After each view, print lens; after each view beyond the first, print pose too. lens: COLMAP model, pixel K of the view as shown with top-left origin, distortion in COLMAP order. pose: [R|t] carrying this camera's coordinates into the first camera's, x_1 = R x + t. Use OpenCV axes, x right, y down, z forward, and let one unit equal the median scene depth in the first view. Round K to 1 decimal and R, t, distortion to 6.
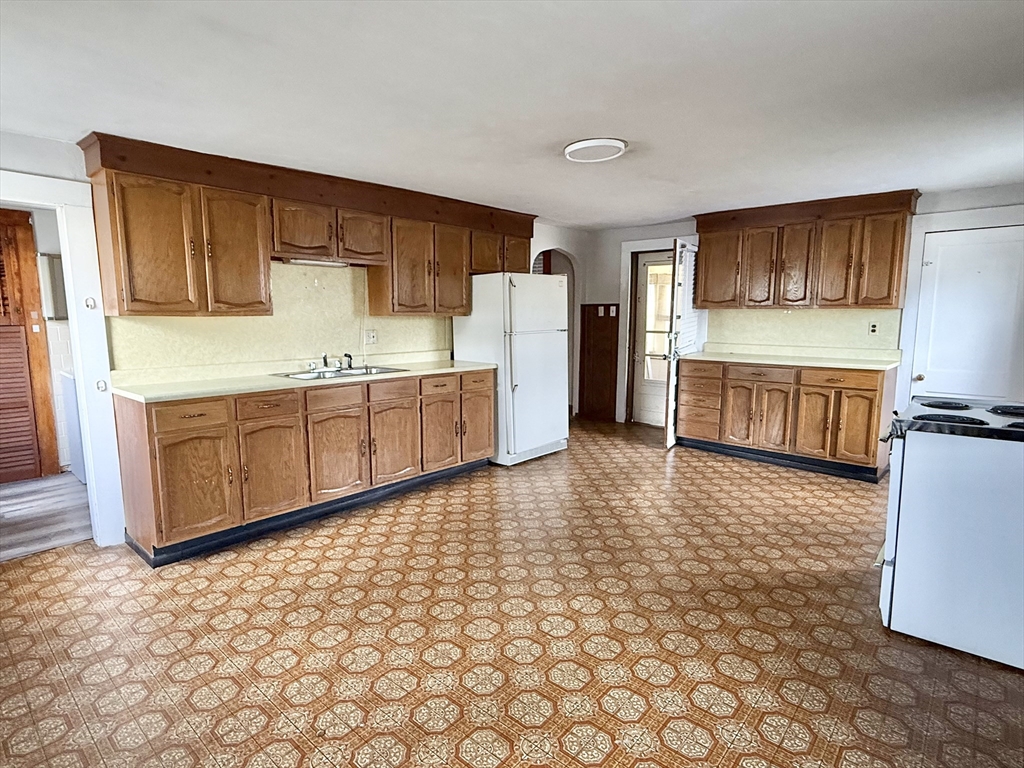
lens RADIAL K [[540.8, 0, 512.0], [0, 540.8, 384.0], [0, 0, 1]] dist [-0.001978, -0.000500]
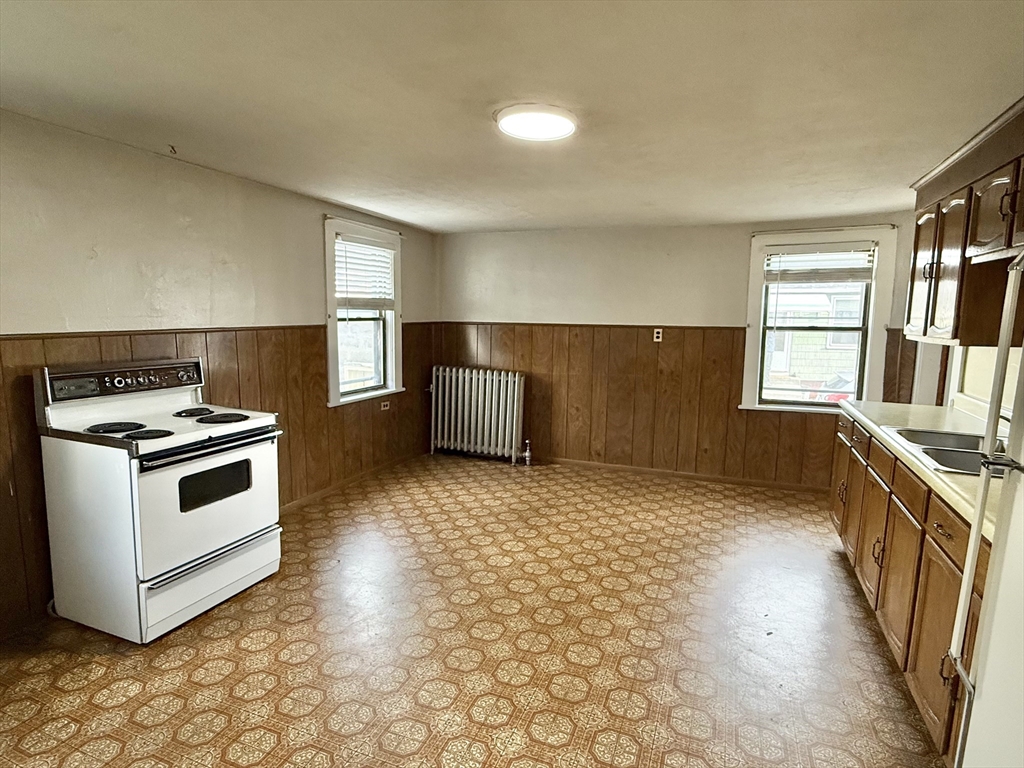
lens RADIAL K [[540.8, 0, 512.0], [0, 540.8, 384.0], [0, 0, 1]] dist [-0.001978, -0.000500]
pose [[-0.944005, 0.032914, -0.328287, 0.295418], [-0.050531, 0.968850, 0.242440, -0.176327], [0.326040, 0.245453, -0.912935, 1.182799]]
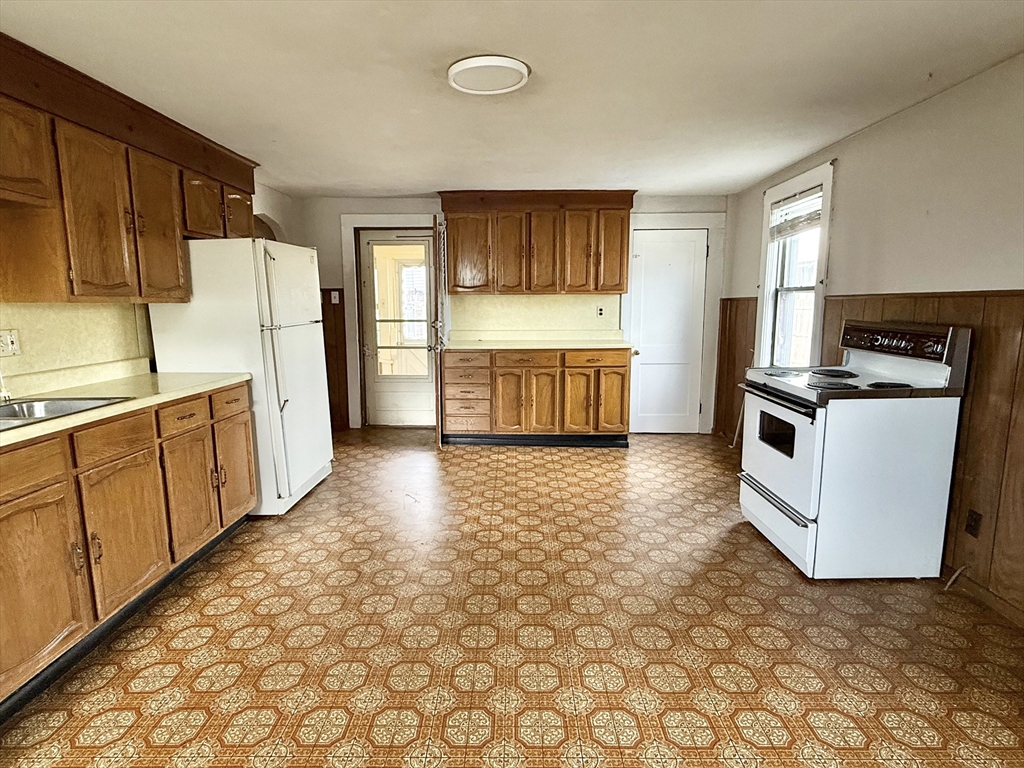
lens RADIAL K [[540.8, 0, 512.0], [0, 540.8, 384.0], [0, 0, 1]] dist [-0.001978, -0.000500]
pose [[0.757870, -0.102194, 0.644352, -0.231965], [0.089782, 0.994596, 0.052143, -0.030774], [-0.646199, 0.018334, 0.762949, 0.282482]]
